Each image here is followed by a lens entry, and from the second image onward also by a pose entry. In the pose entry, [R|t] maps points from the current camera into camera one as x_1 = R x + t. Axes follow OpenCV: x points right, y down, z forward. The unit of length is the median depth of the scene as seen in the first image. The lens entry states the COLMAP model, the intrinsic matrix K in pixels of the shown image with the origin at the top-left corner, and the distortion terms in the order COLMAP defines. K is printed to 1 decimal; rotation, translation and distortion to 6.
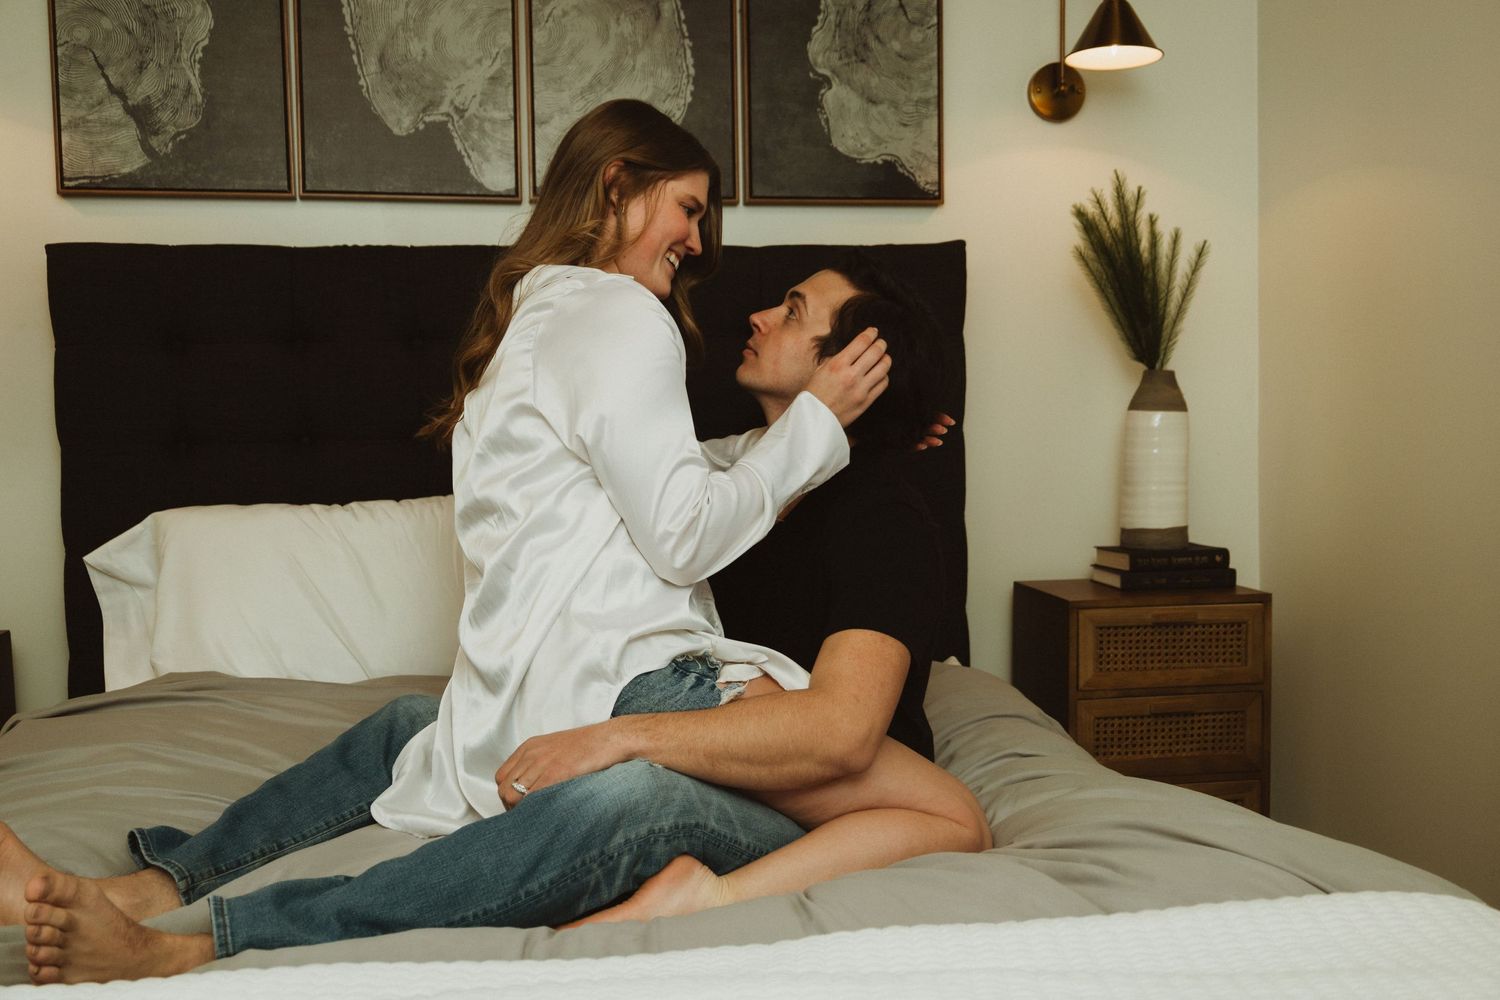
lens RADIAL K [[1547.9, 0, 746.9], [0, 1547.9, 494.9], [0, 0, 1]] dist [0.041552, 0.000000]
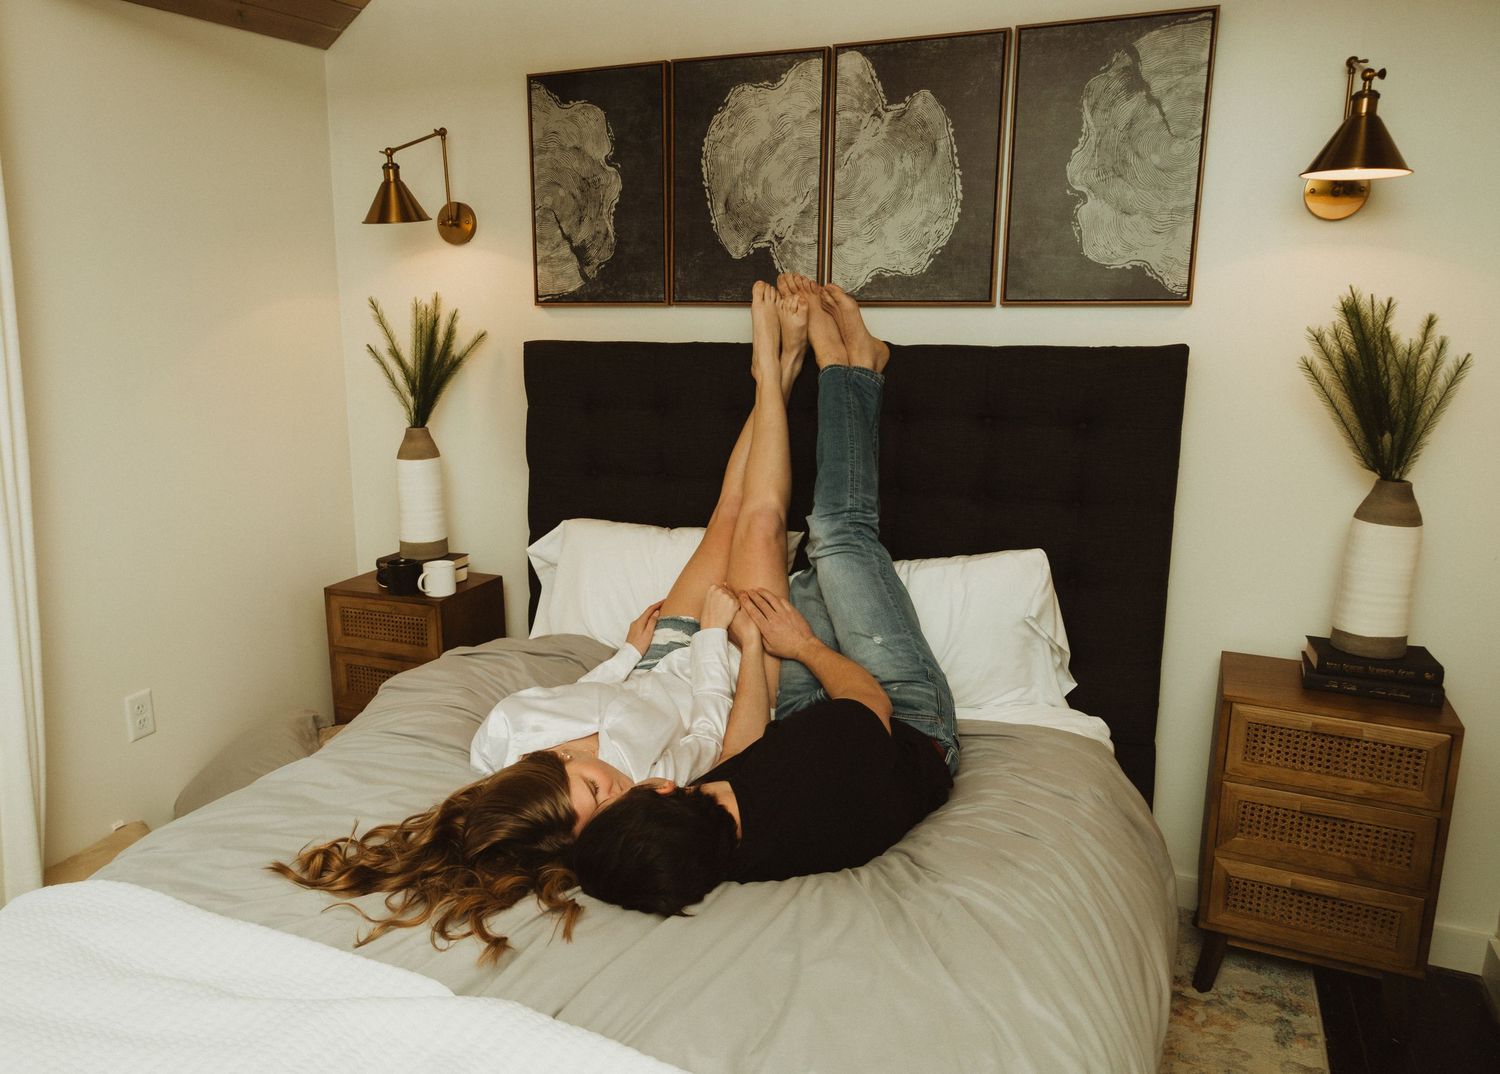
lens RADIAL K [[1151.8, 0, 647.5], [0, 1151.8, 519.0], [0, 0, 1]] dist [0.008195, 0.021187]
pose [[0.805750, 0.128349, -0.578181, 0.328852], [-0.036752, 0.985190, 0.167482, -0.172283], [0.591114, -0.113700, 0.798534, 0.116694]]
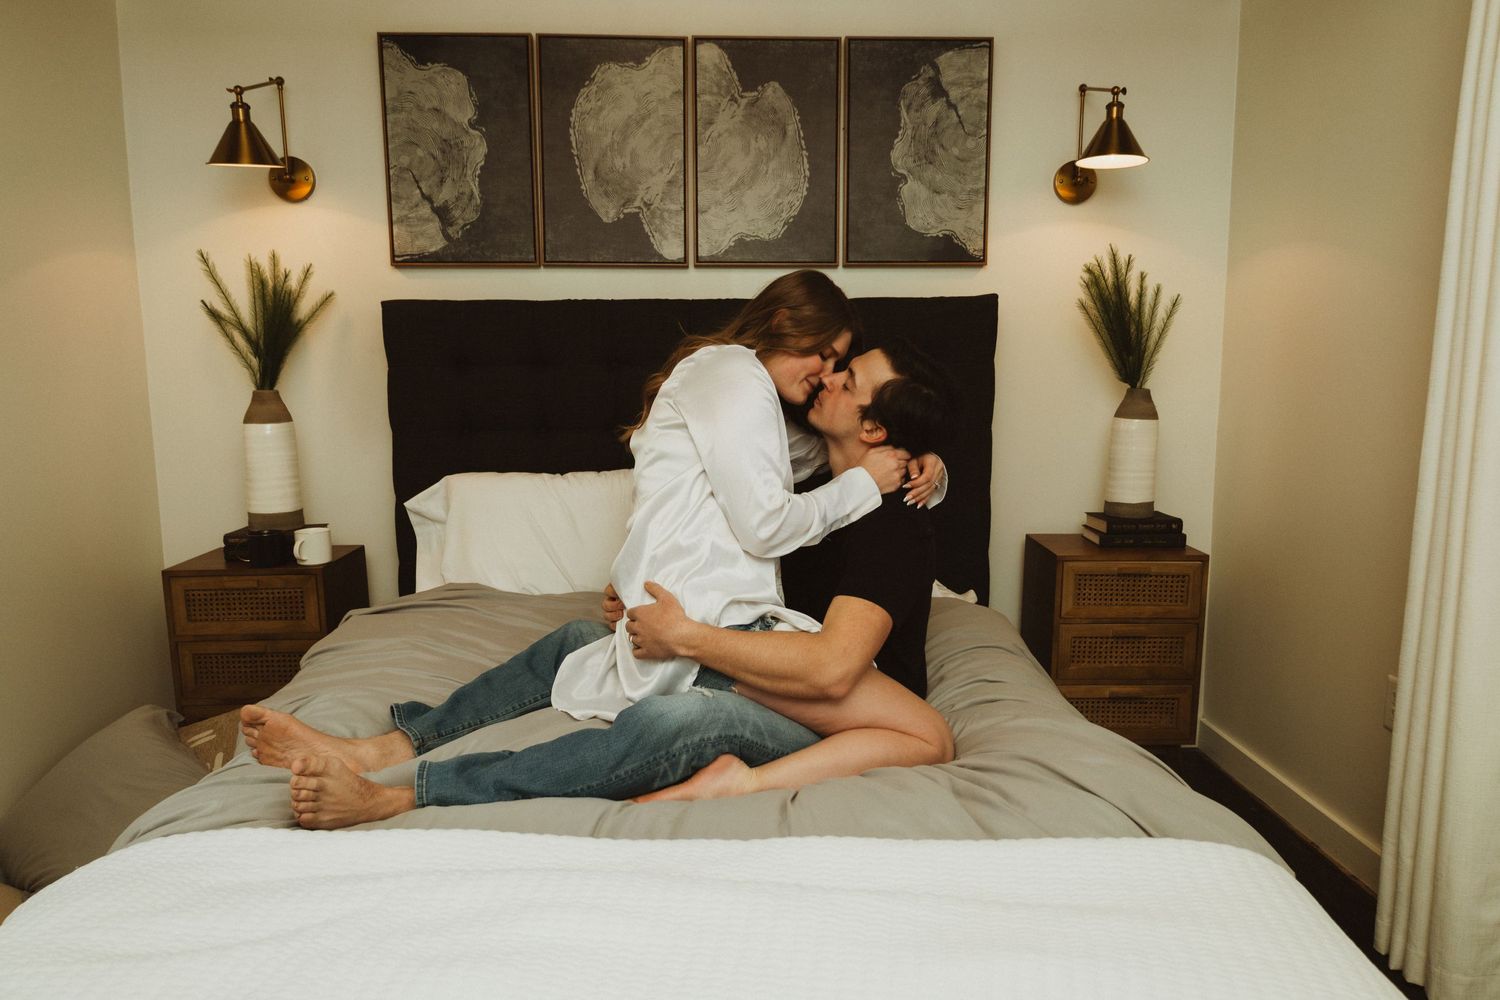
lens RADIAL K [[1038.4, 0, 752.2], [0, 1038.4, 499.2], [0, 0, 1]] dist [0.000735, 0.014706]
pose [[0.986657, 0.036730, -0.158613, 0.079533], [-0.022345, 0.995551, 0.091540, -0.062264], [0.161269, -0.086774, 0.983088, 0.025570]]
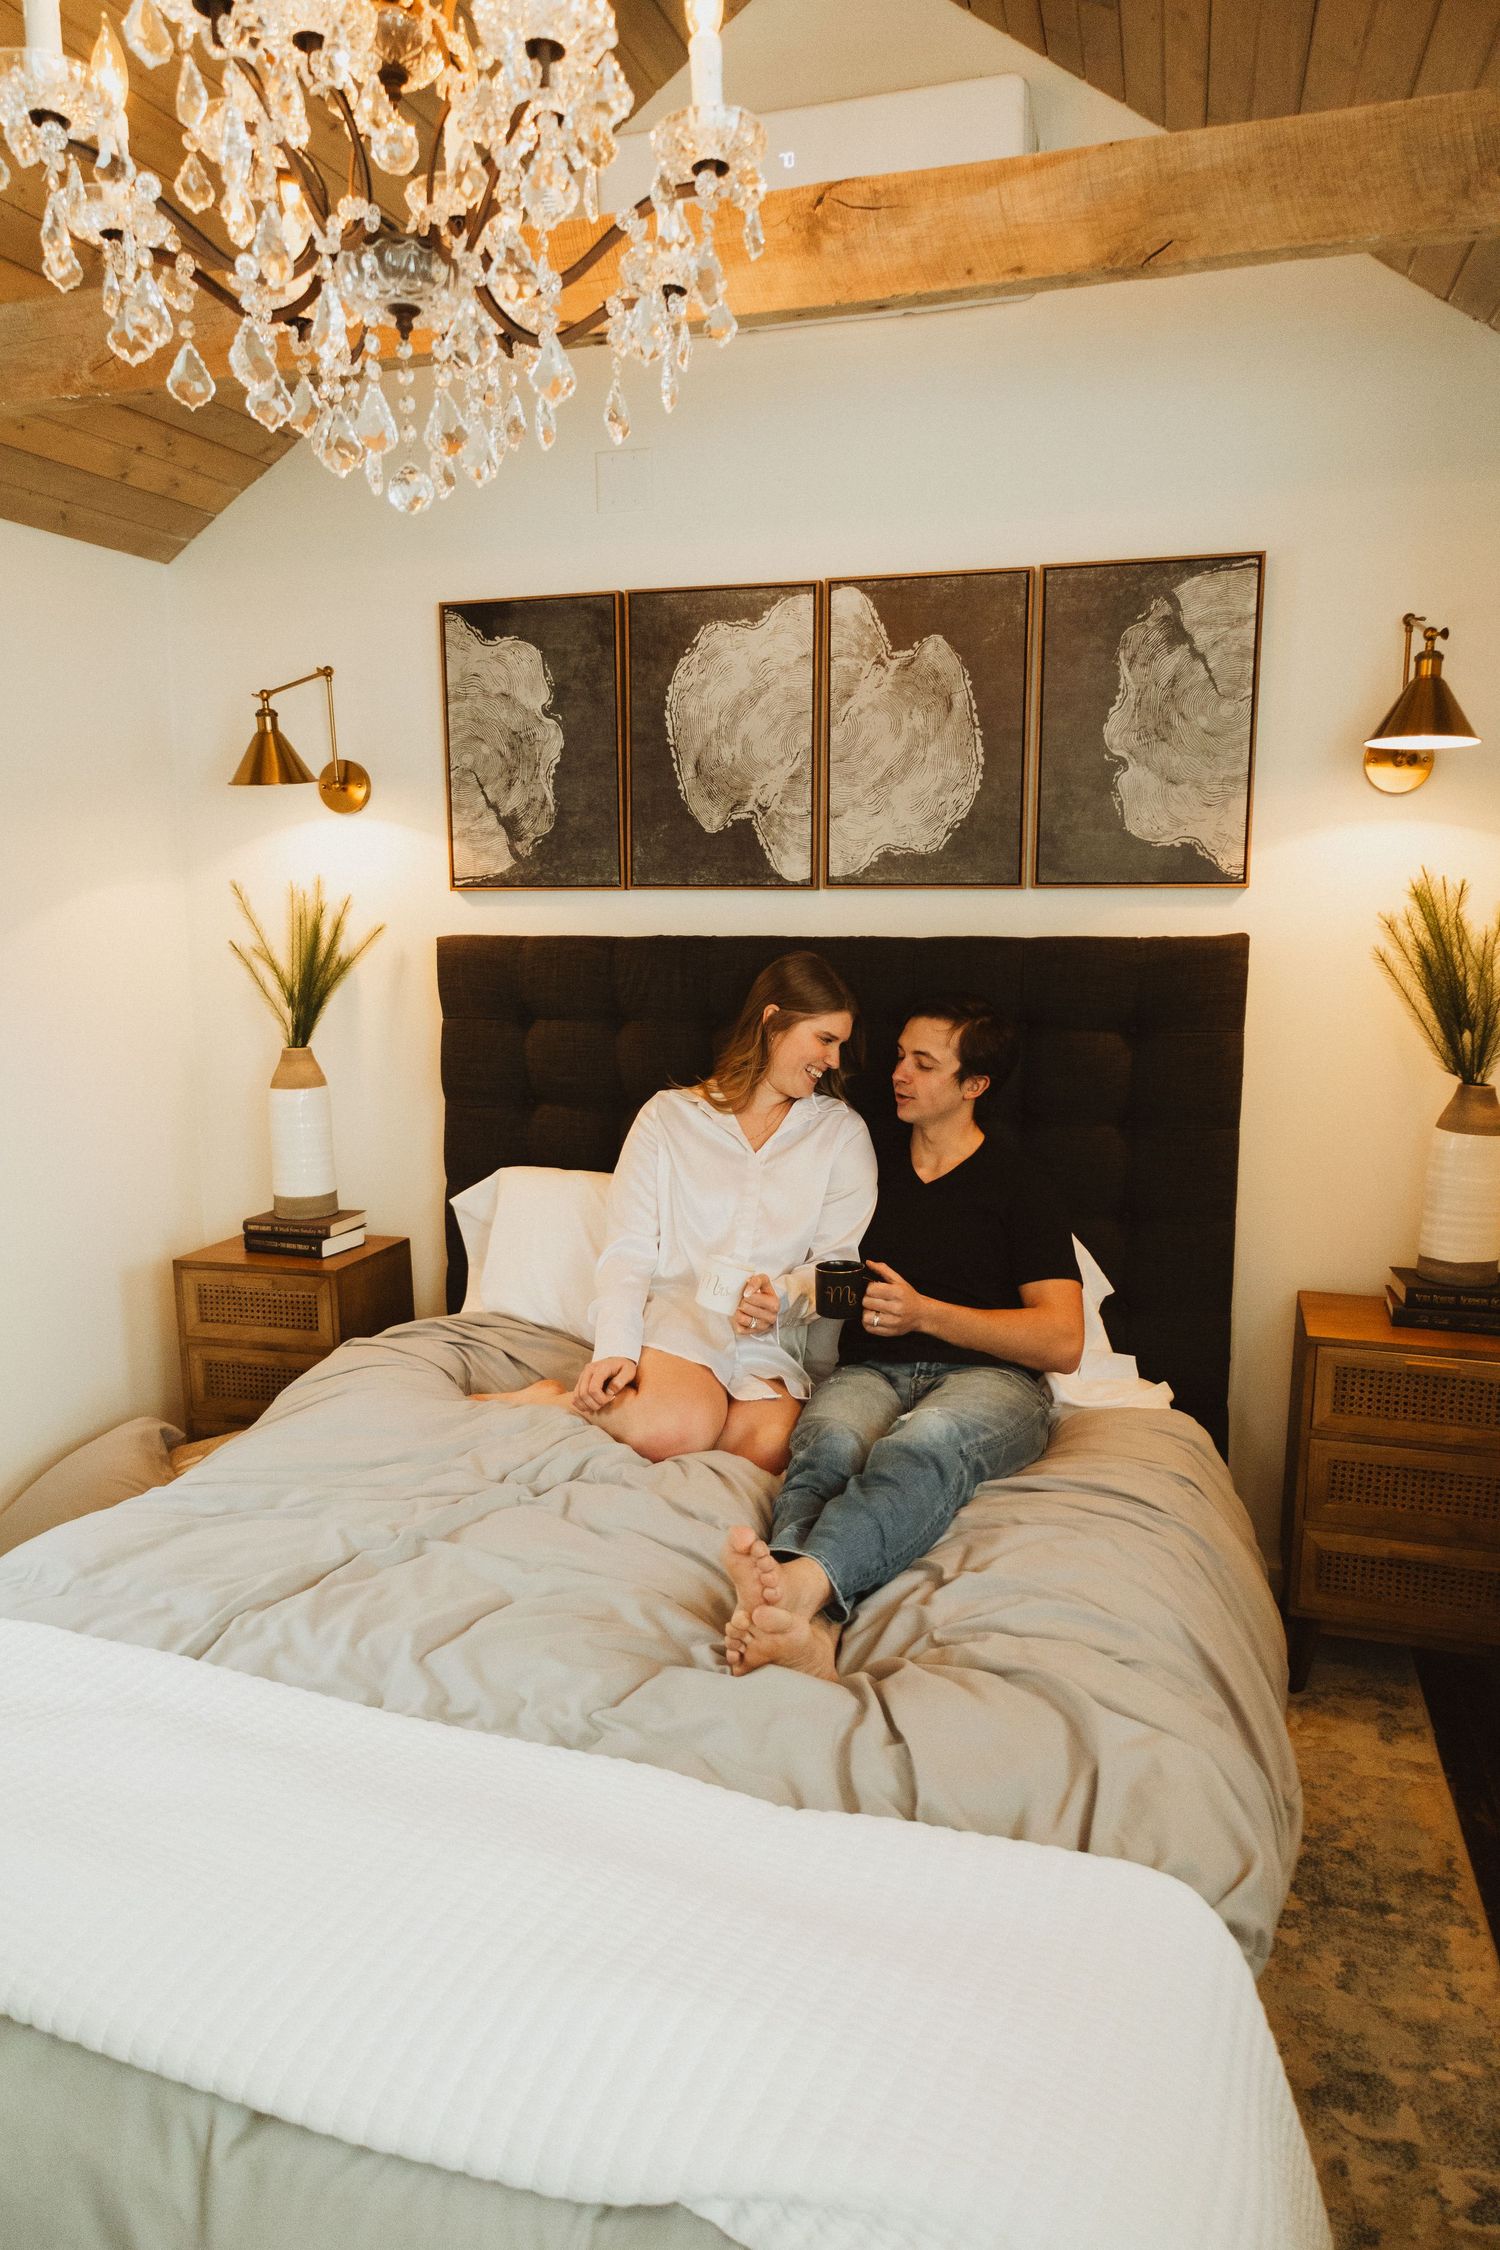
lens RADIAL K [[1557.5, 0, 711.0], [0, 1557.5, 1119.1], [0, 0, 1]] dist [0.000735, 0.014706]
pose [[0.880855, 0.083631, -0.465940, 0.311524], [-0.035998, 0.993255, 0.110225, -0.150649], [0.472015, -0.080319, 0.877924, 0.006994]]
